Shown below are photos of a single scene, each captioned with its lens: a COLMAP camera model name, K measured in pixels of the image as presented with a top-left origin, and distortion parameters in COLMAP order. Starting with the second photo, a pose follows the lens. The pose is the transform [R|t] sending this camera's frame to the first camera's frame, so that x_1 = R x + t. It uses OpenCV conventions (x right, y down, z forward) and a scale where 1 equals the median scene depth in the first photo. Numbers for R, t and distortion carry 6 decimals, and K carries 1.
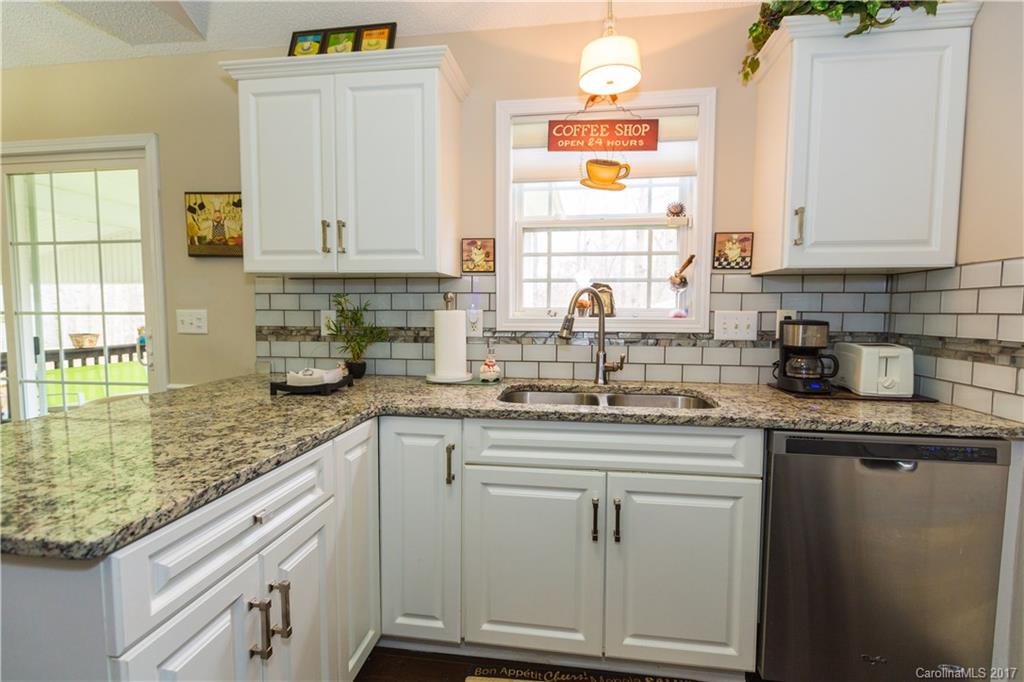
lens RADIAL K [[472.5, 0, 506.4], [0, 472.5, 340.0], [0, 0, 1]] dist [0.004015, 0.000526]
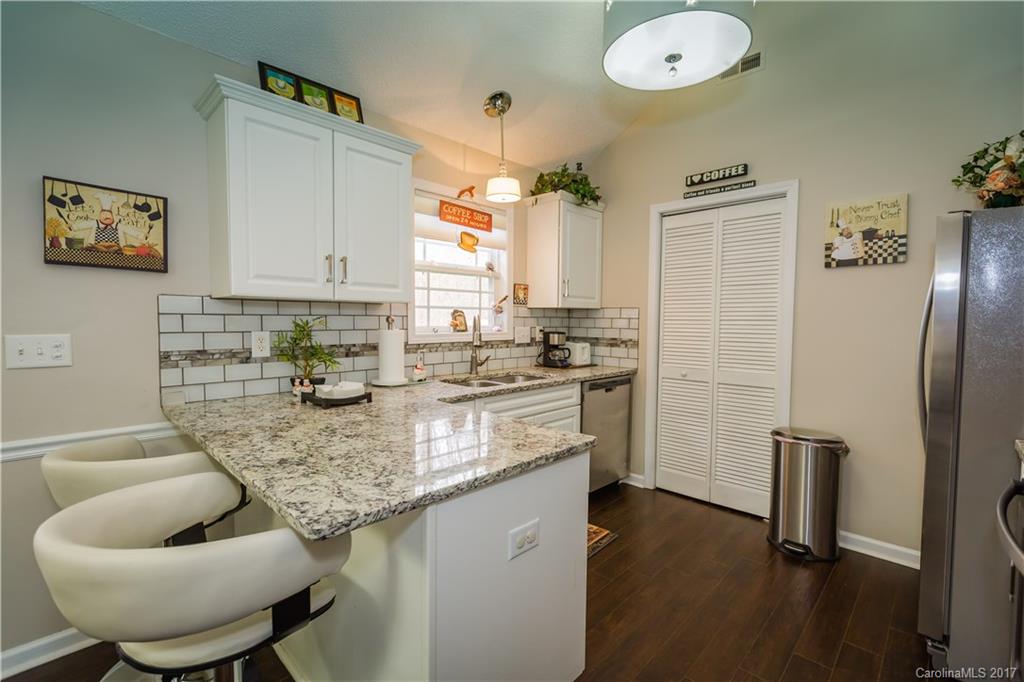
lens RADIAL K [[472.5, 0, 504.1], [0, 472.5, 338.5], [0, 0, 1]] dist [0.004015, 0.000526]
pose [[0.584603, -0.035528, 0.810541, -1.014967], [0.047090, 0.998842, 0.009818, -0.038156], [-0.809952, 0.032429, 0.585599, -0.007676]]
